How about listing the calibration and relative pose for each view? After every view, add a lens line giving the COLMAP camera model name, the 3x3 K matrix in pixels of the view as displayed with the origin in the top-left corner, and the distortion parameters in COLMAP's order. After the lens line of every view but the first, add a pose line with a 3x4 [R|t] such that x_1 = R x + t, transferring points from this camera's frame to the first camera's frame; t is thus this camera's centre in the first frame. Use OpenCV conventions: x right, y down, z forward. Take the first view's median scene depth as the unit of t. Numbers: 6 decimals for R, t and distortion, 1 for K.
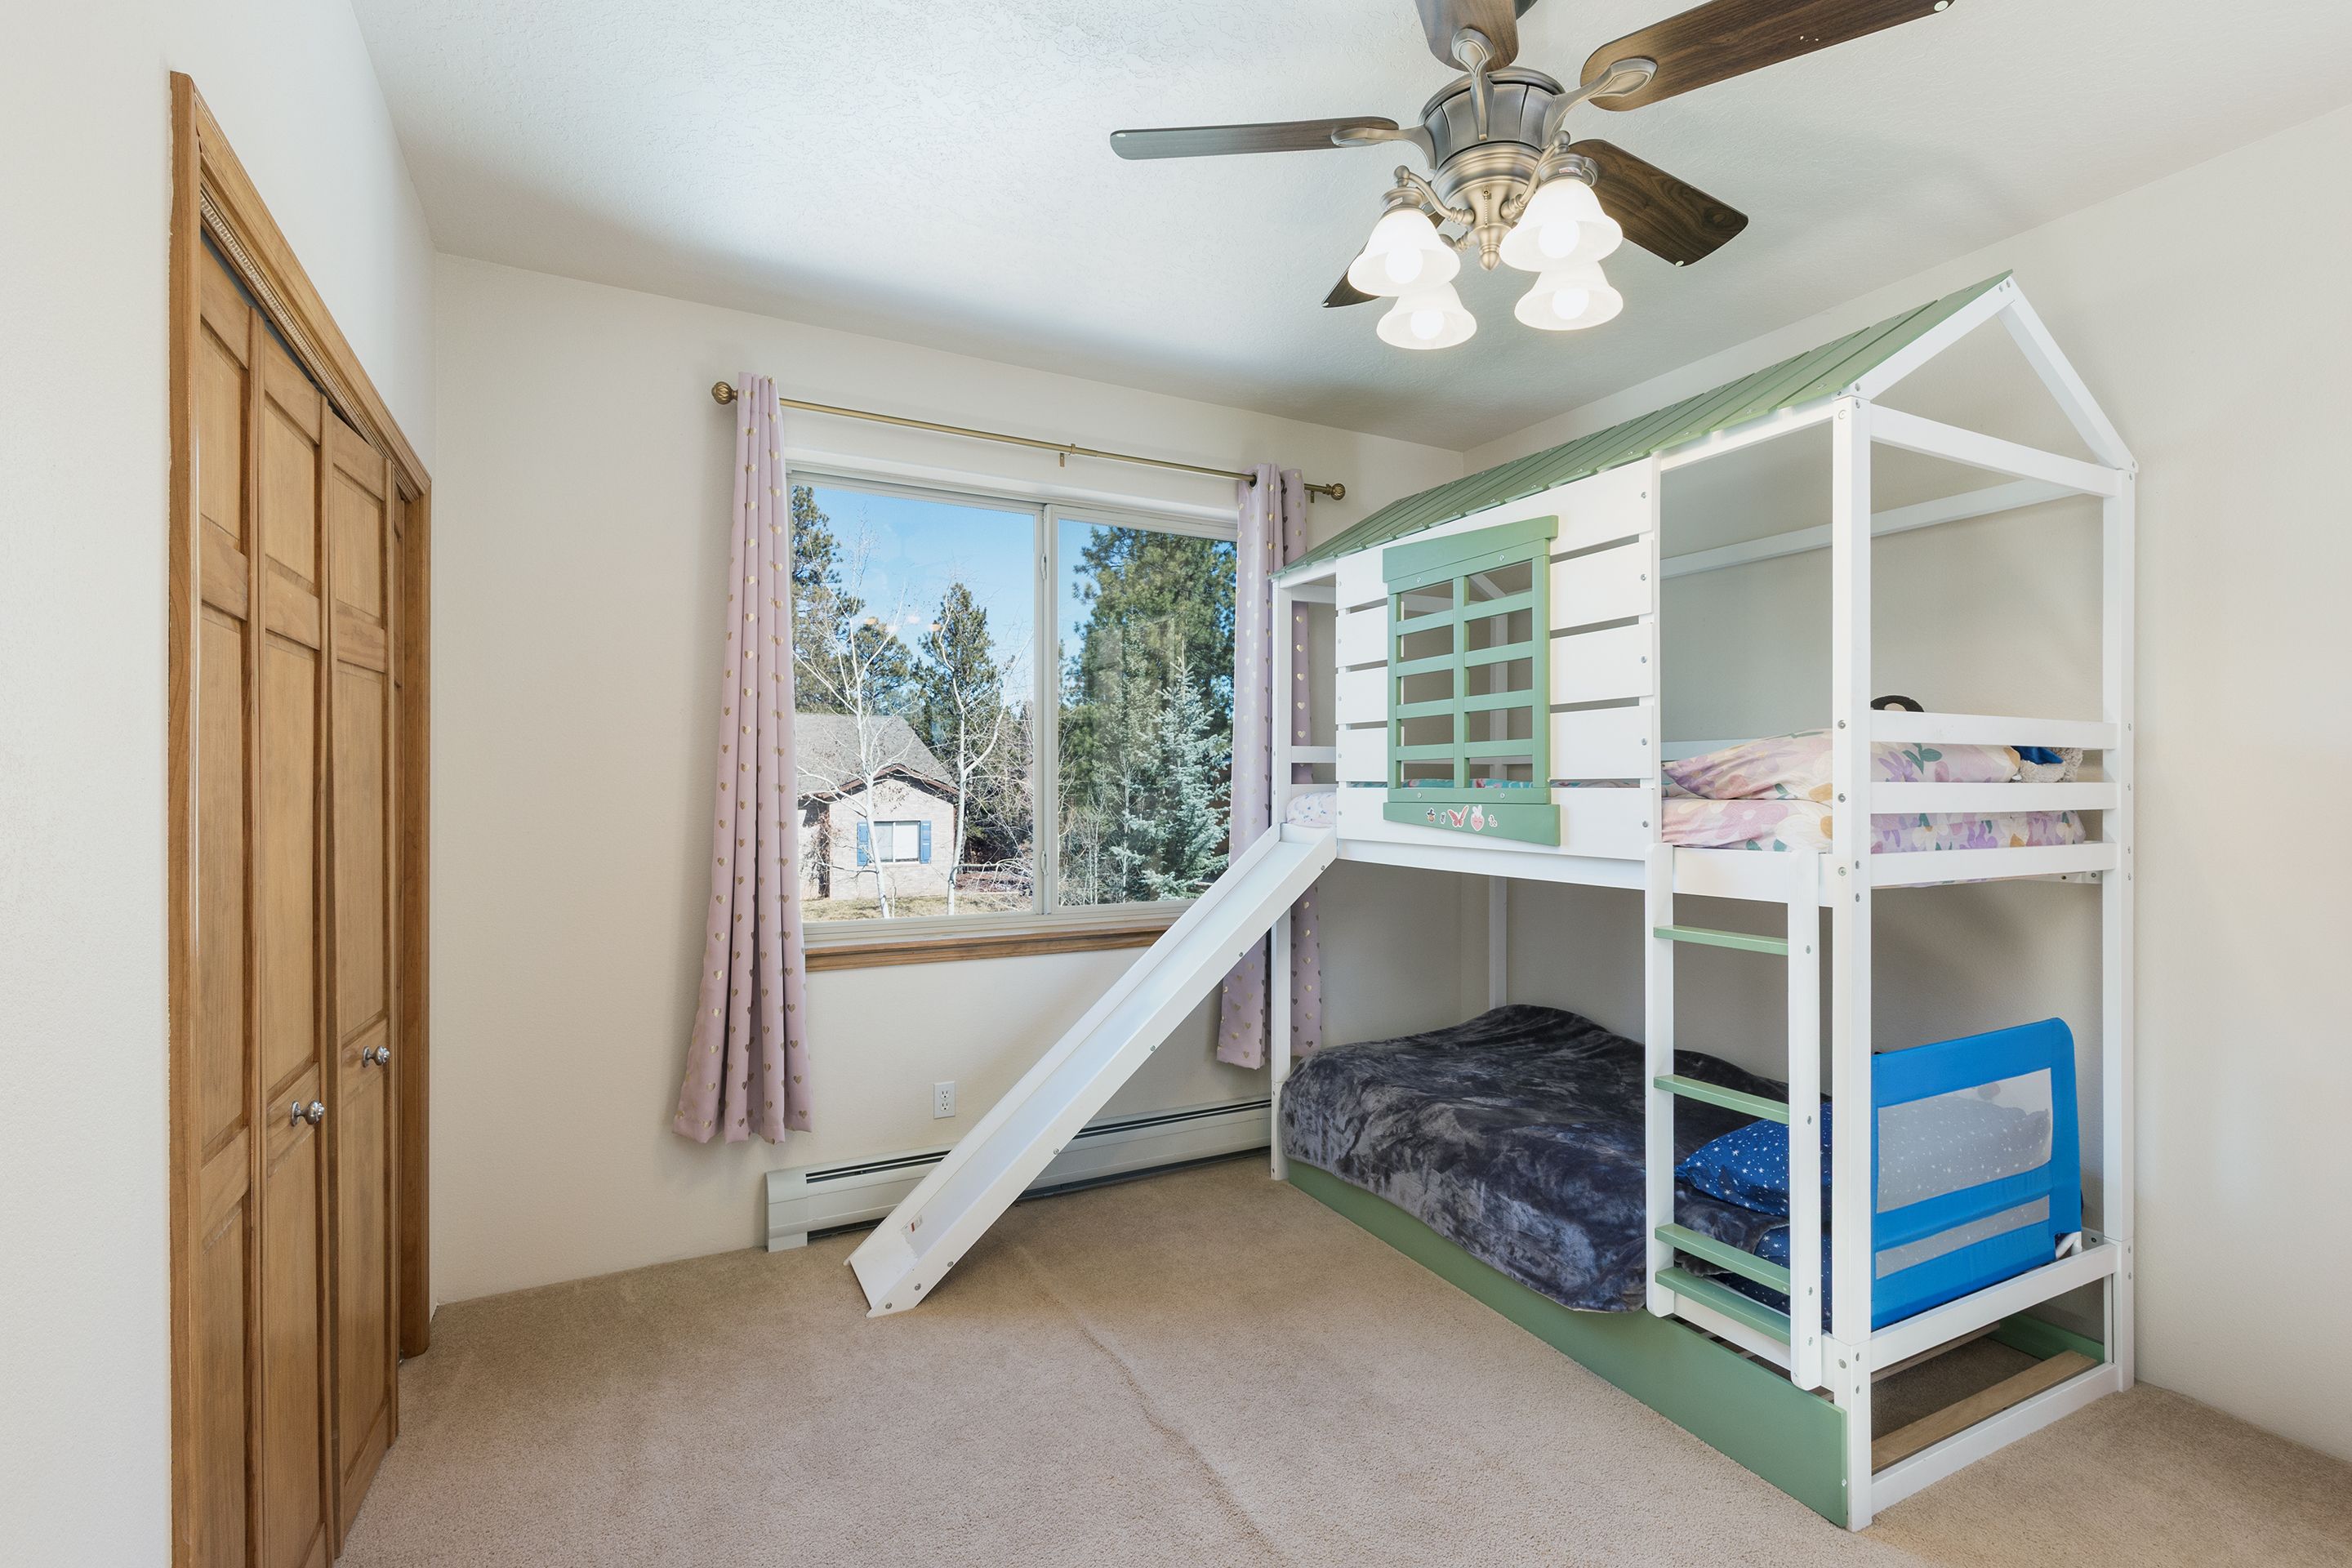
lens RADIAL K [[1096.0, 0, 1176.0], [0, 1096.0, 784.0], [0, 0, 1]] dist [0.001061, 0.000471]
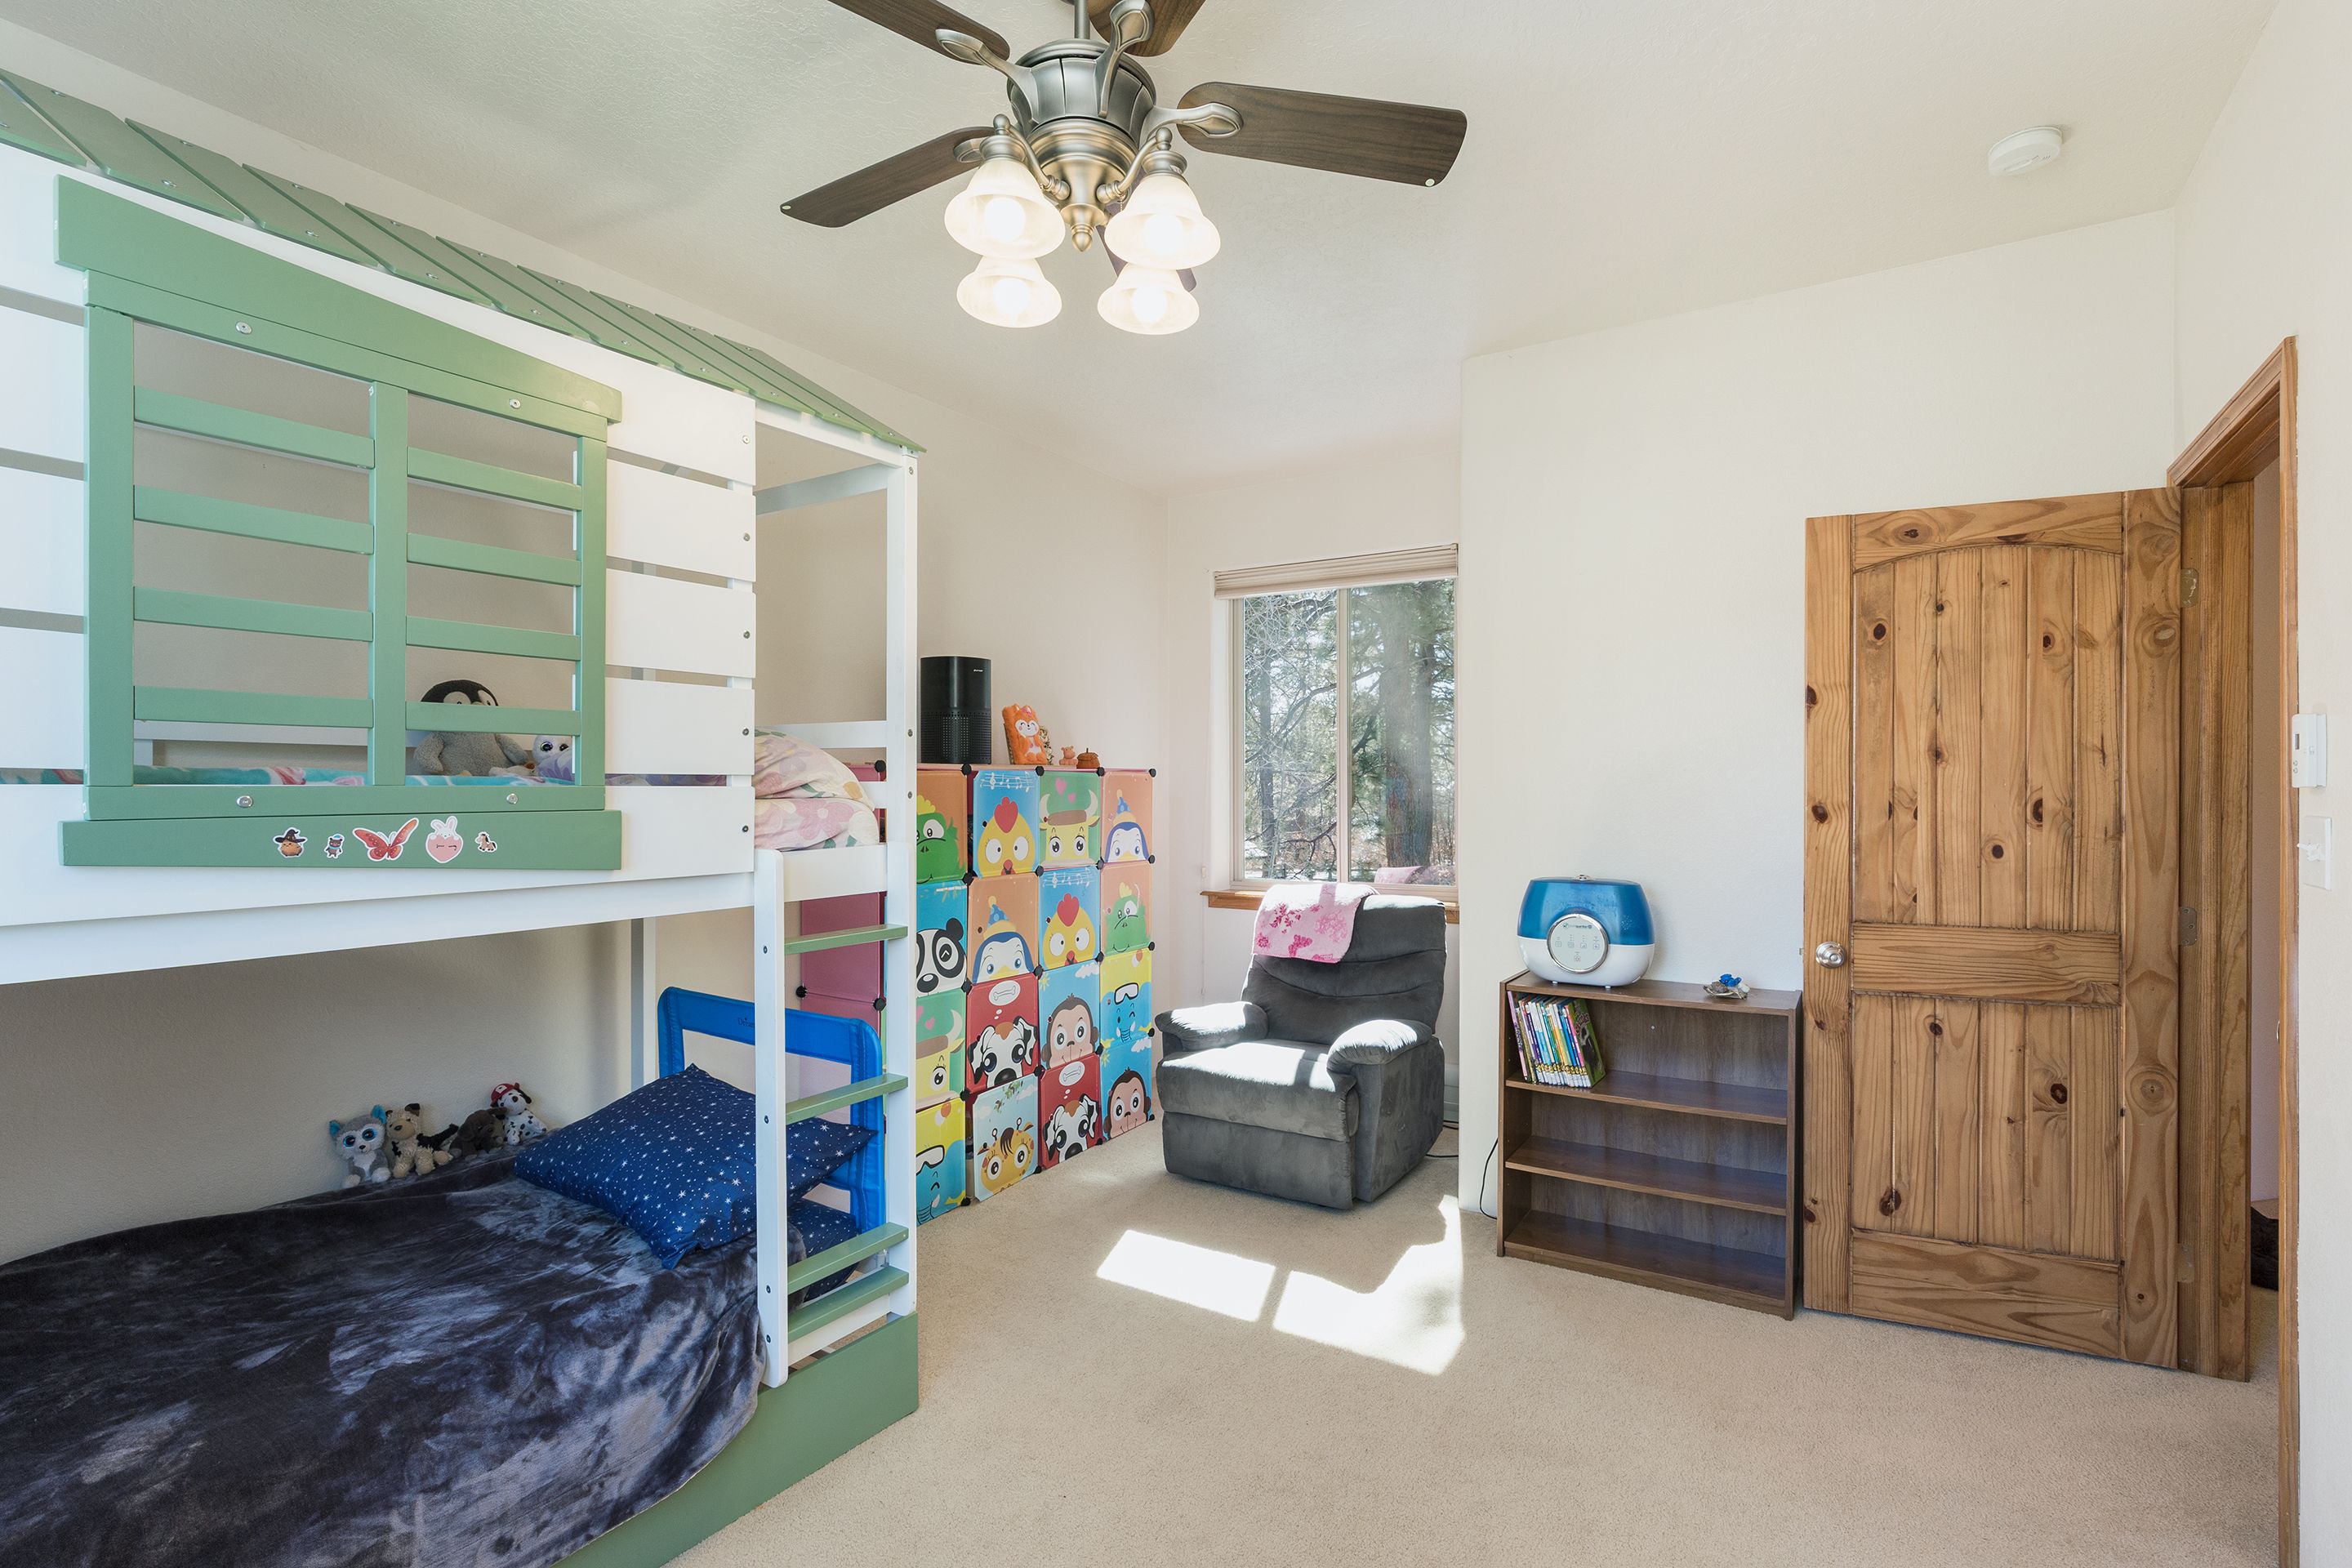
lens RADIAL K [[1096.0, 0, 1176.0], [0, 1096.0, 784.0], [0, 0, 1]] dist [0.001061, 0.000471]
pose [[-0.501708, 0.001579, 0.865036, -0.462024], [-0.005150, 0.999975, -0.004812, 0.004260], [-0.865022, -0.006869, -0.501687, 1.118045]]
